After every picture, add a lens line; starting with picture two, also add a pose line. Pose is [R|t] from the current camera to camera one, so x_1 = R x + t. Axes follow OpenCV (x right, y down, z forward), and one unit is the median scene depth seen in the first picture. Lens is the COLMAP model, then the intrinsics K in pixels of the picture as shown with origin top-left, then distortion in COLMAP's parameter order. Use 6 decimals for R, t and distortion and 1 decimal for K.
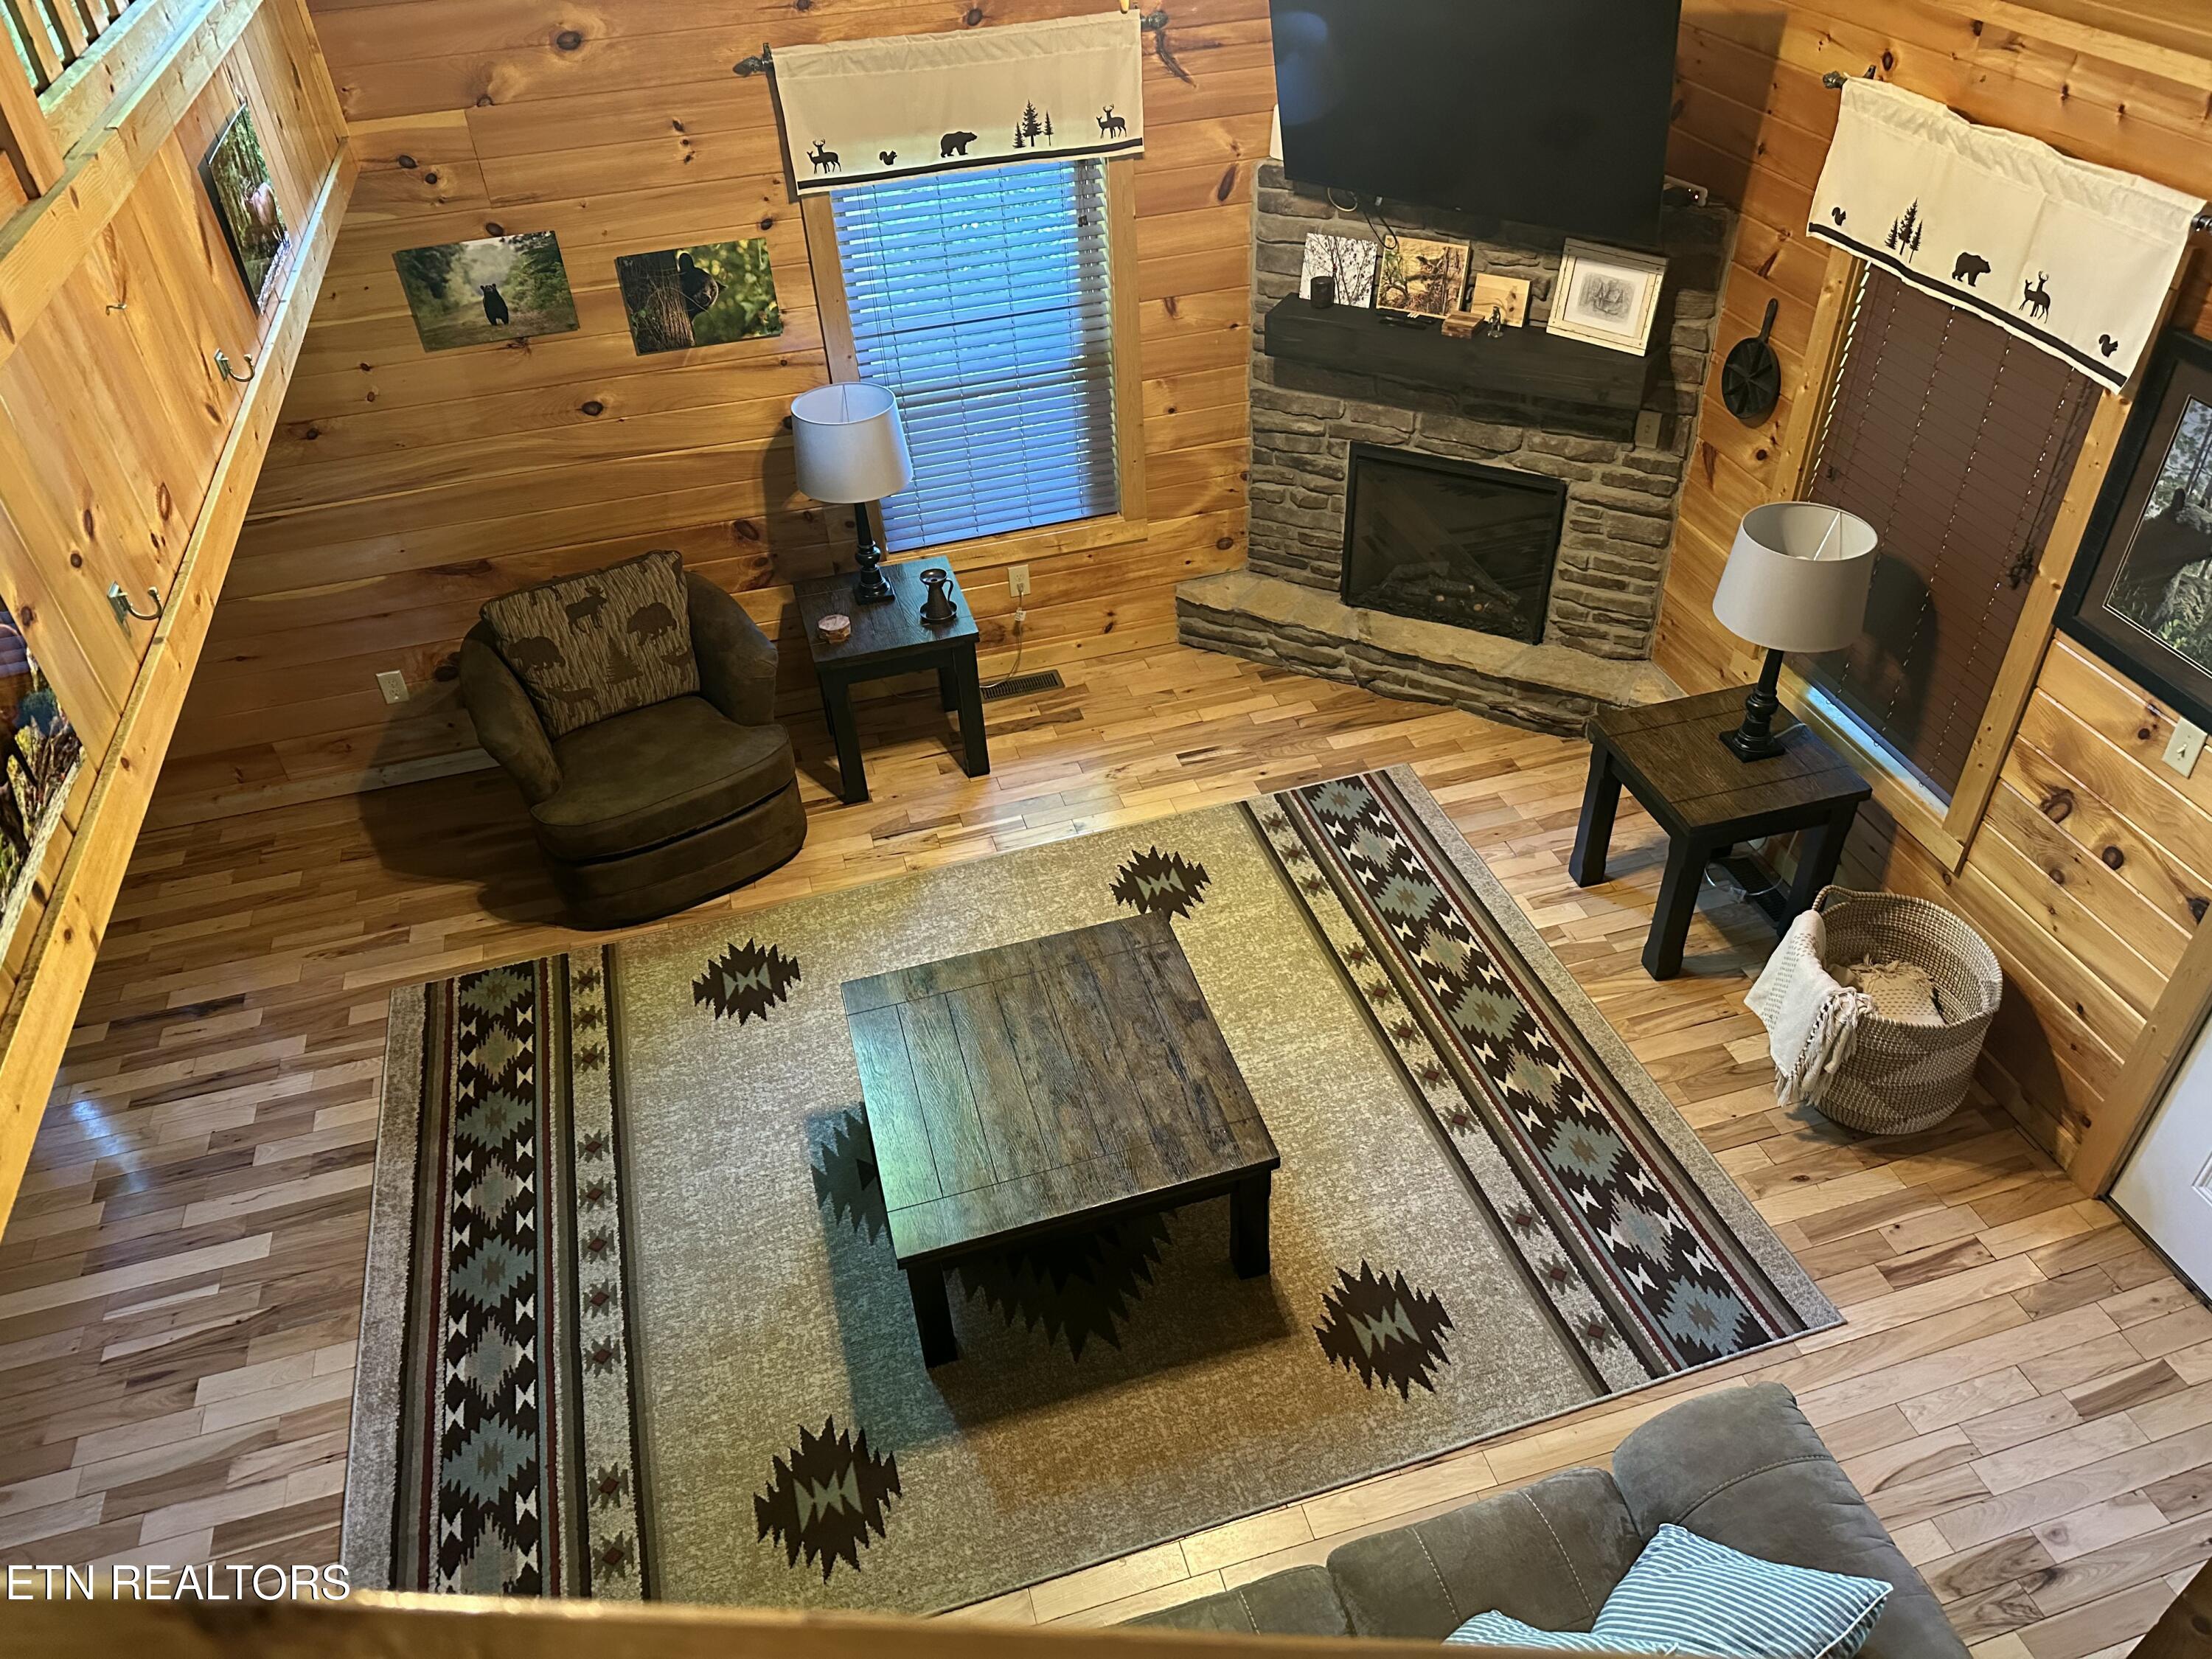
lens RADIAL K [[1543.9, 0, 1165.4], [0, 1543.9, 863.9], [0, 0, 1]] dist [0.094077, -0.173301]
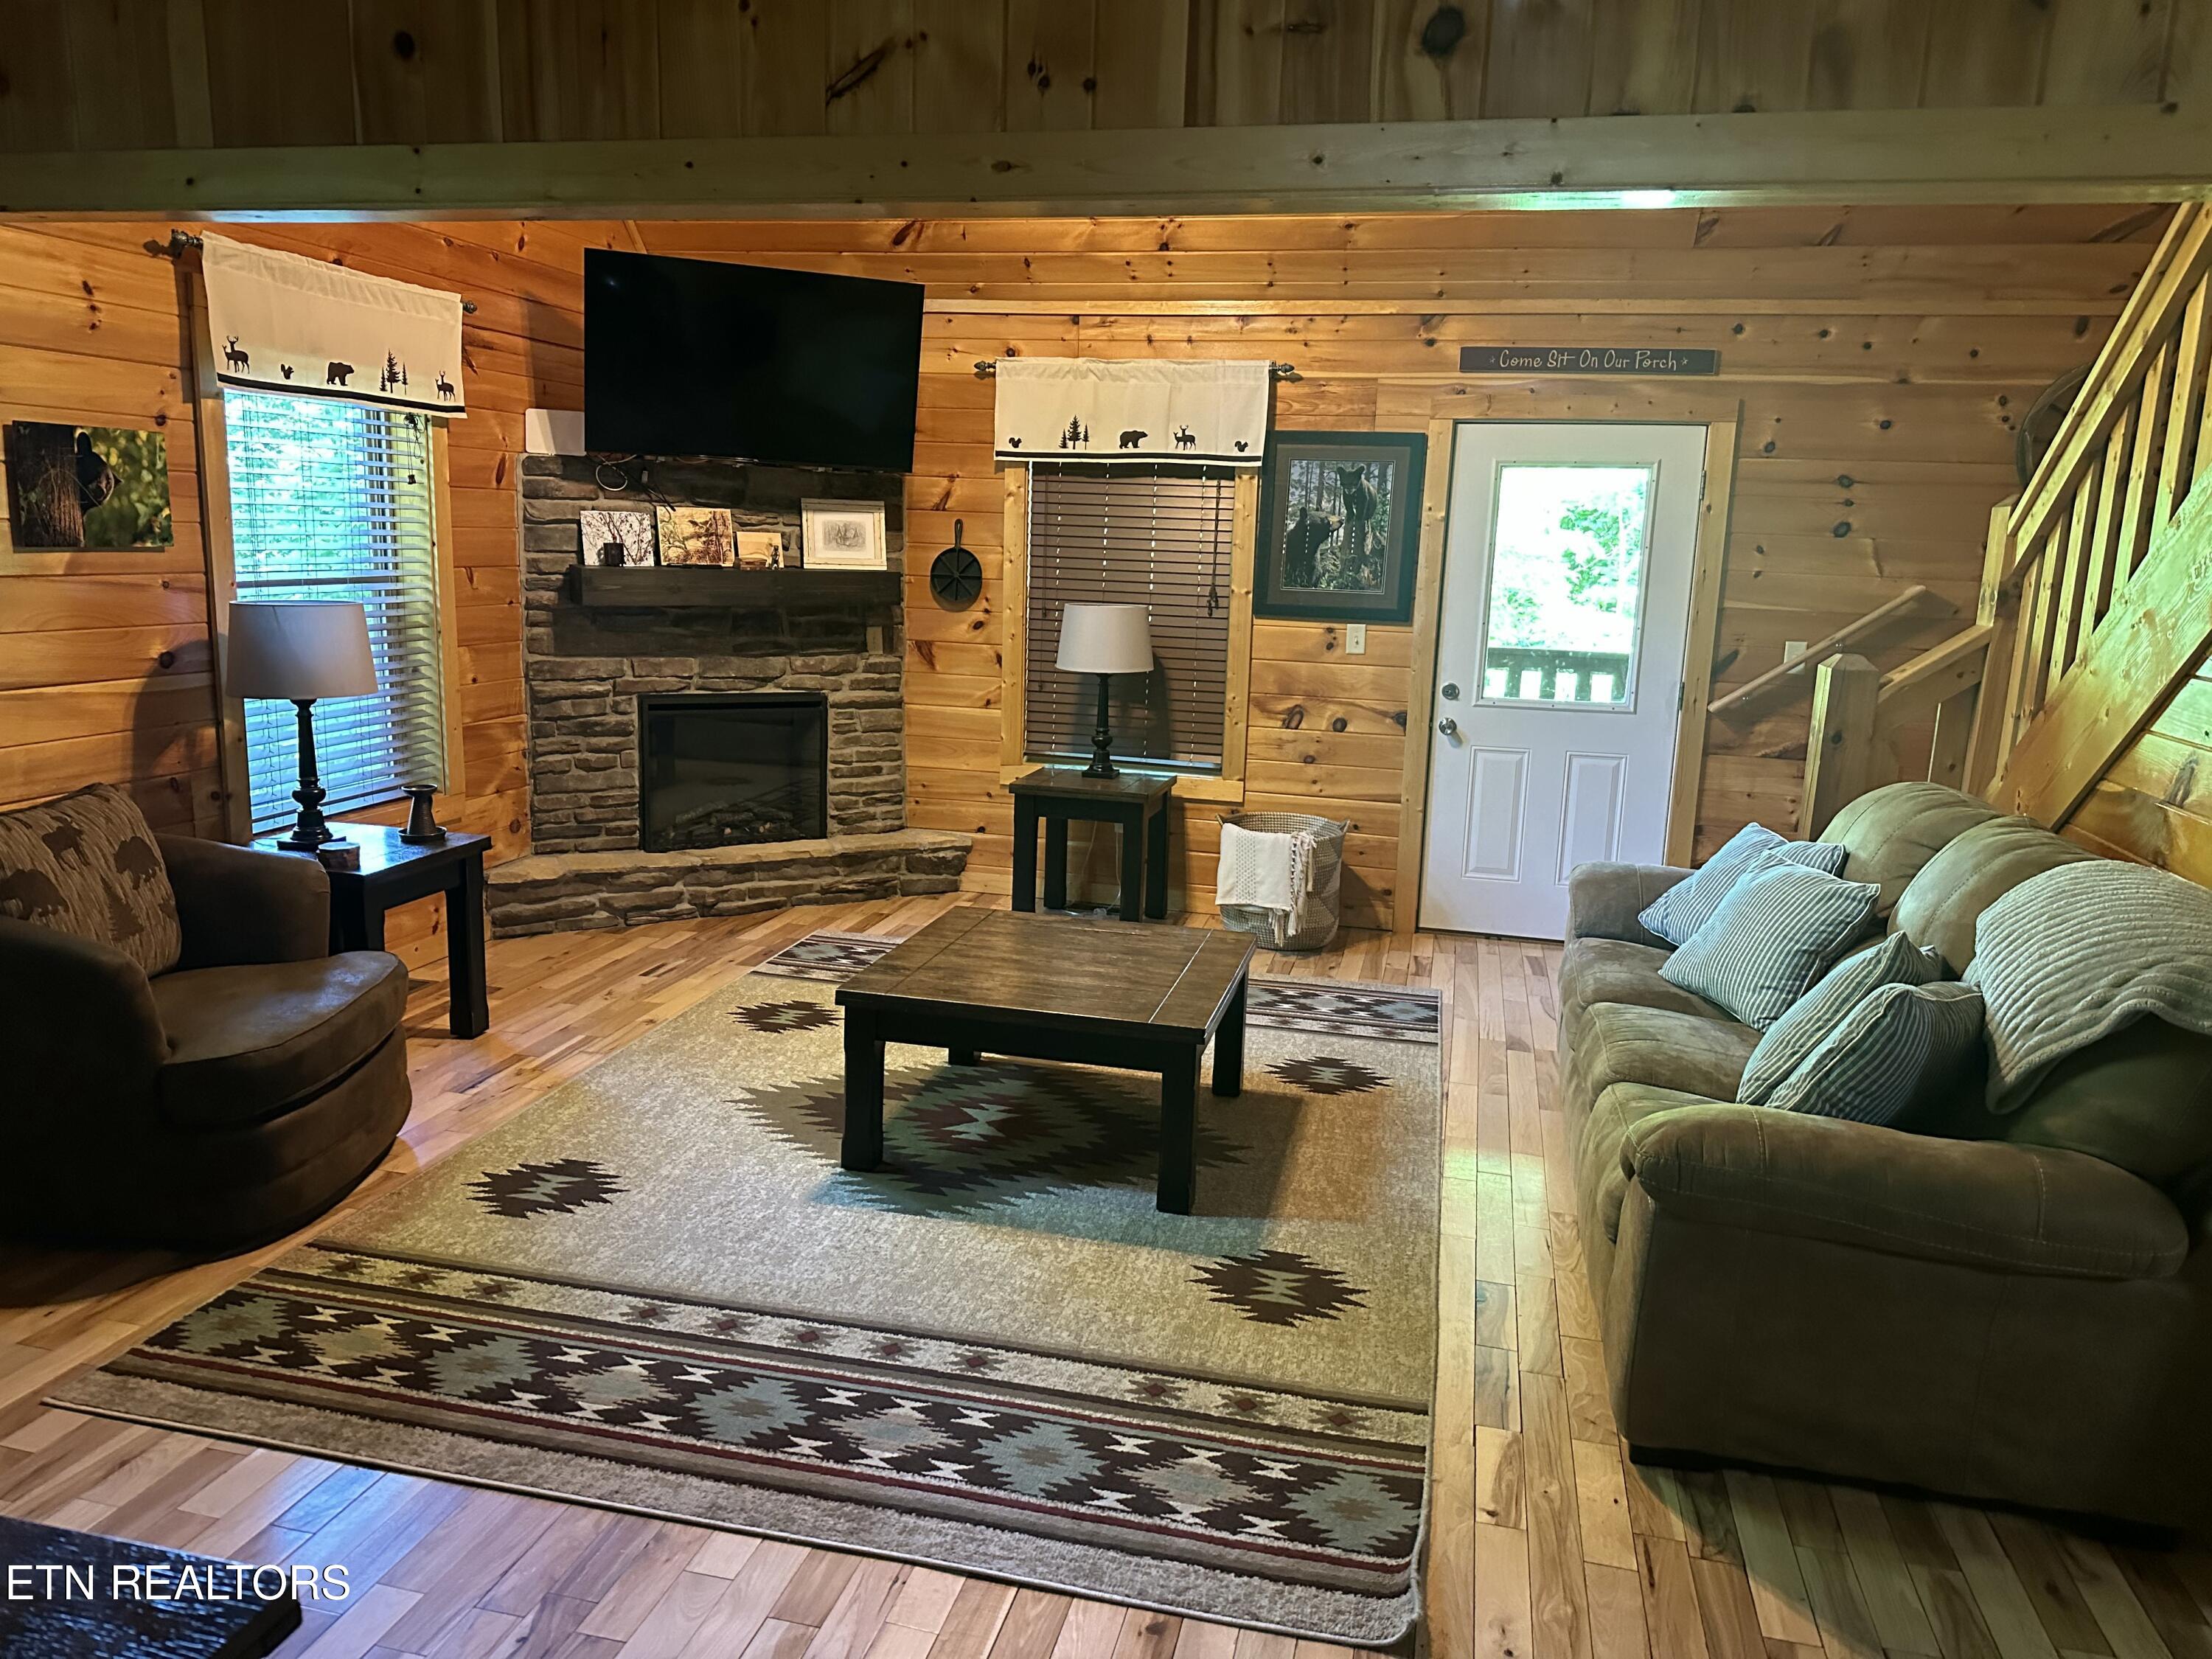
lens RADIAL K [[1493.6, 0, 1146.7], [0, 1493.6, 829.0], [0, 0, 1]] dist [0.086651, -0.109653]
pose [[0.482890, -0.122524, 0.867067, -0.747713], [0.524279, 0.833539, -0.174197, 0.212061], [-0.701391, 0.538703, 0.466744, 0.346615]]
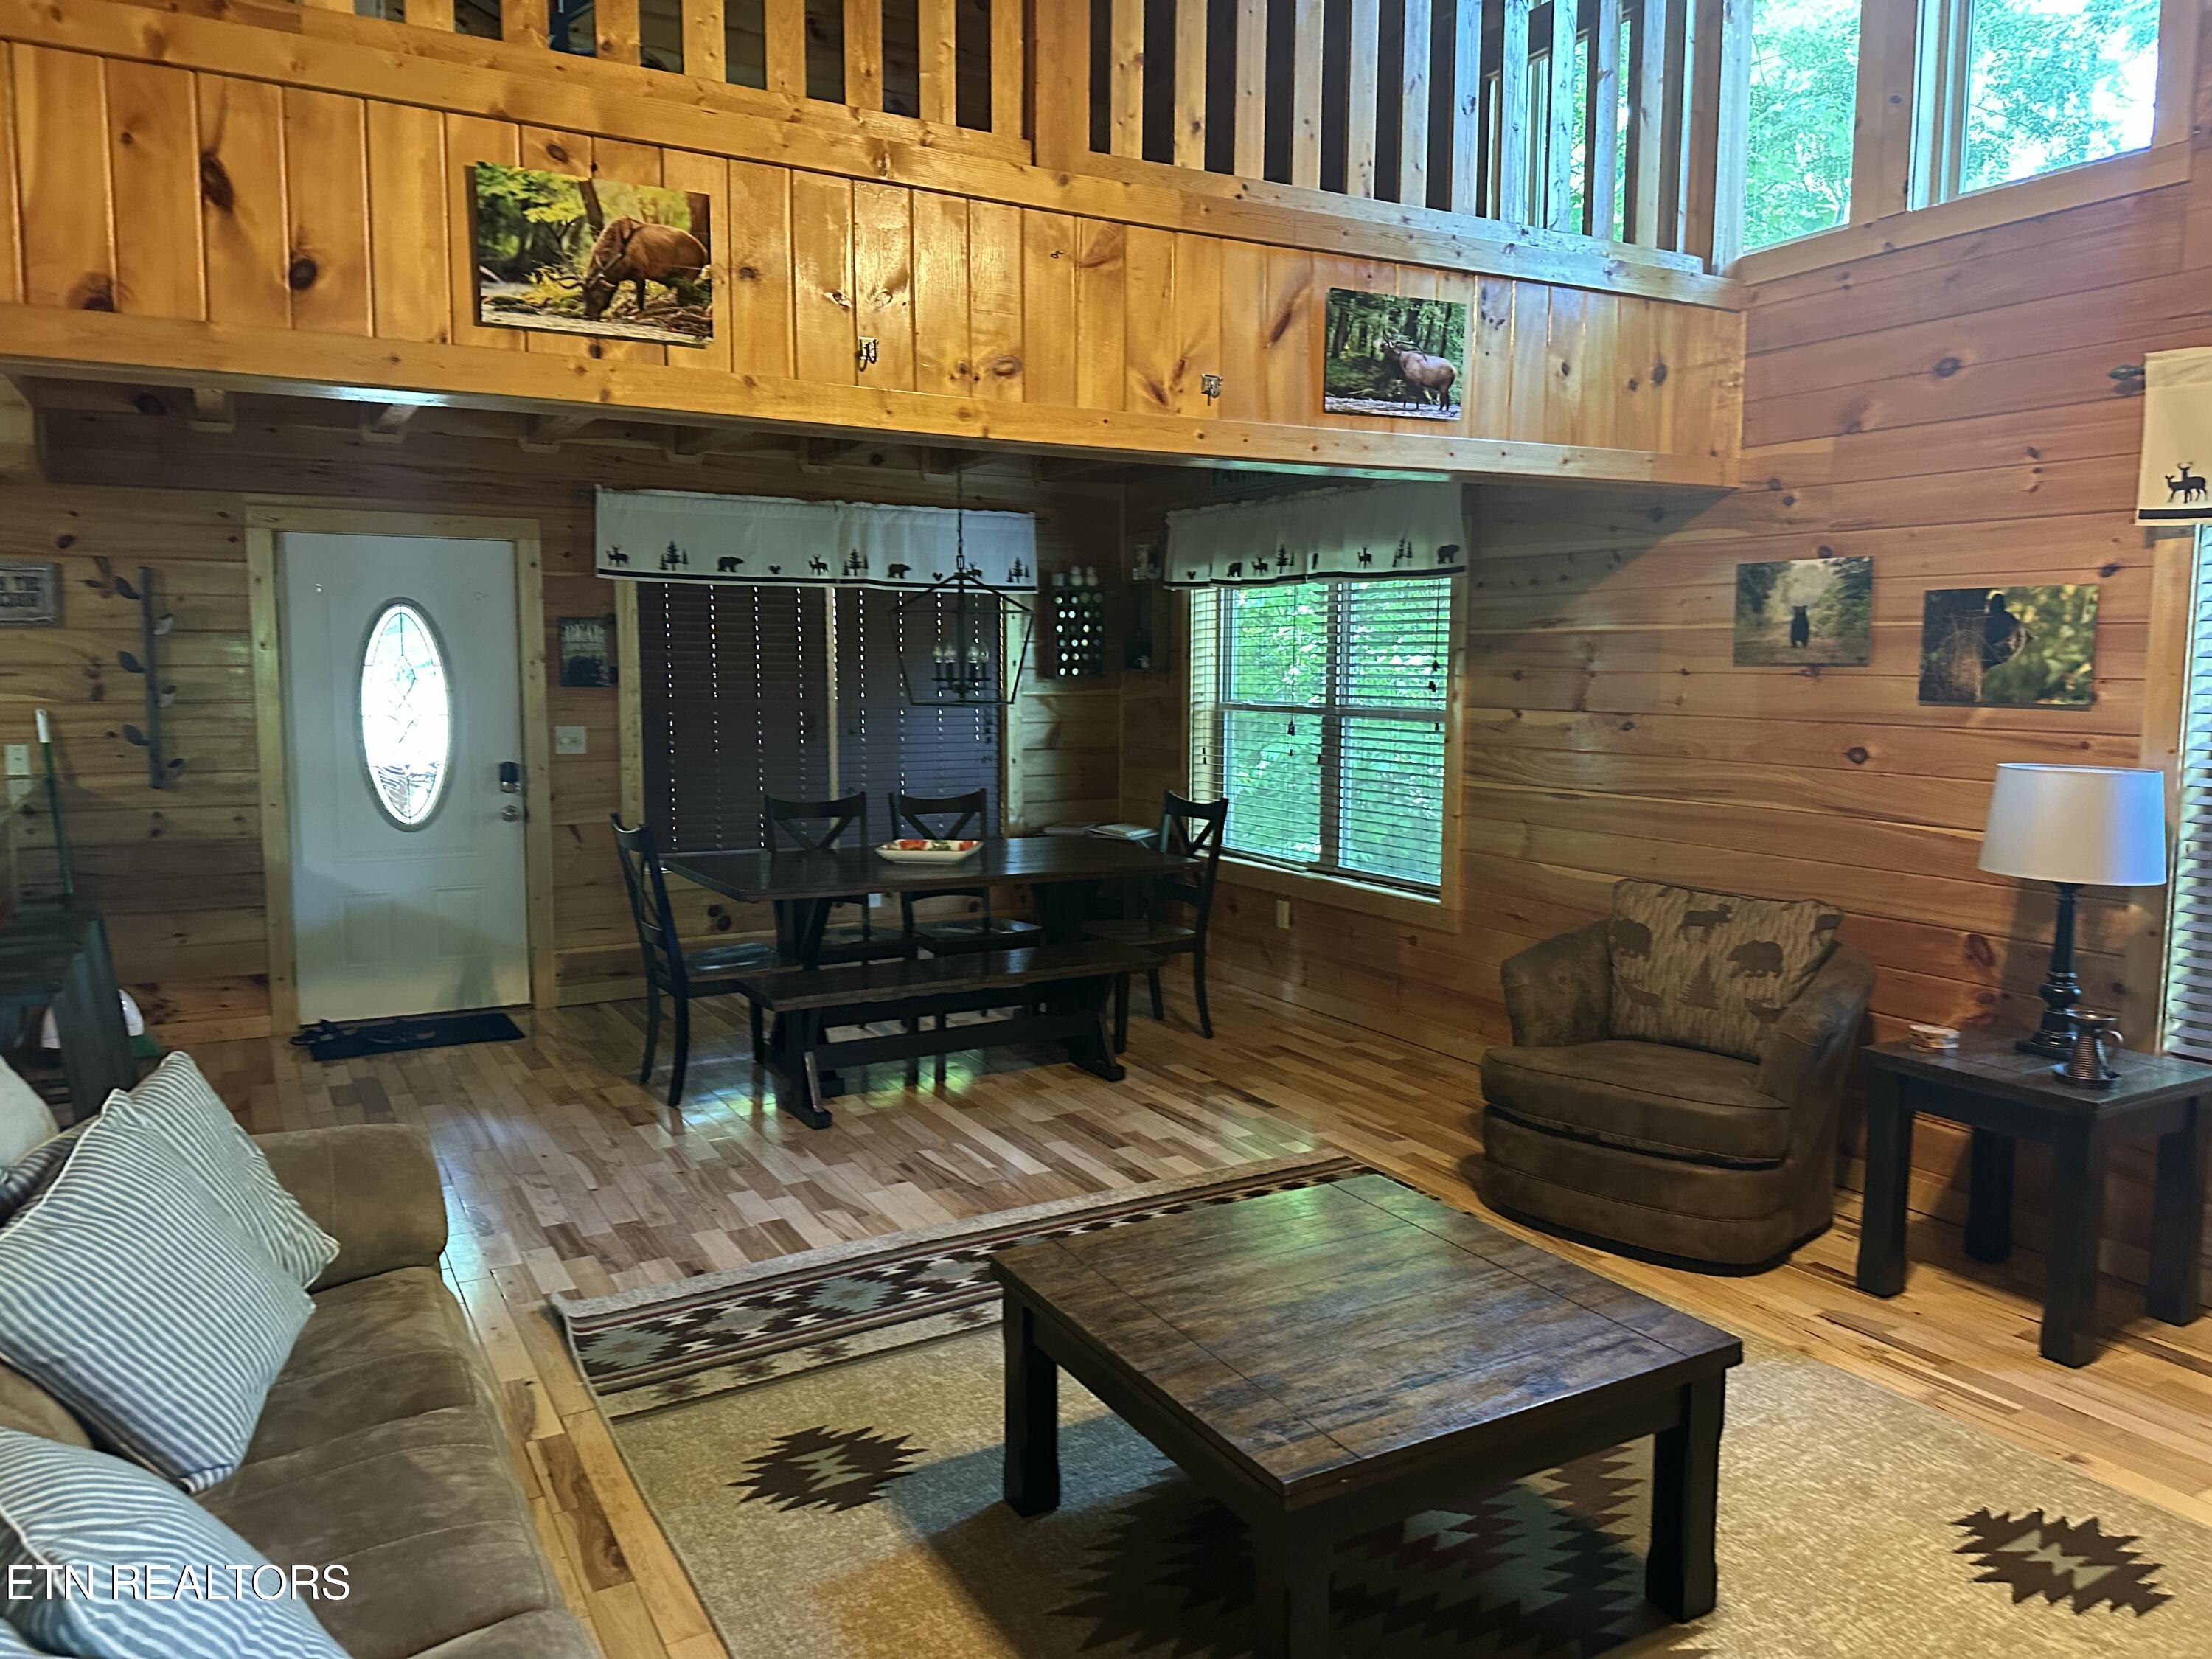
lens RADIAL K [[1577.2, 0, 1067.7], [0, 1577.2, 823.6], [0, 0, 1]] dist [0.006633, -0.009581]
pose [[0.198165, 0.134861, -0.970847, 0.442683], [-0.638501, 0.769263, -0.023470, 0.050612], [0.743671, 0.624538, 0.238550, 0.490246]]
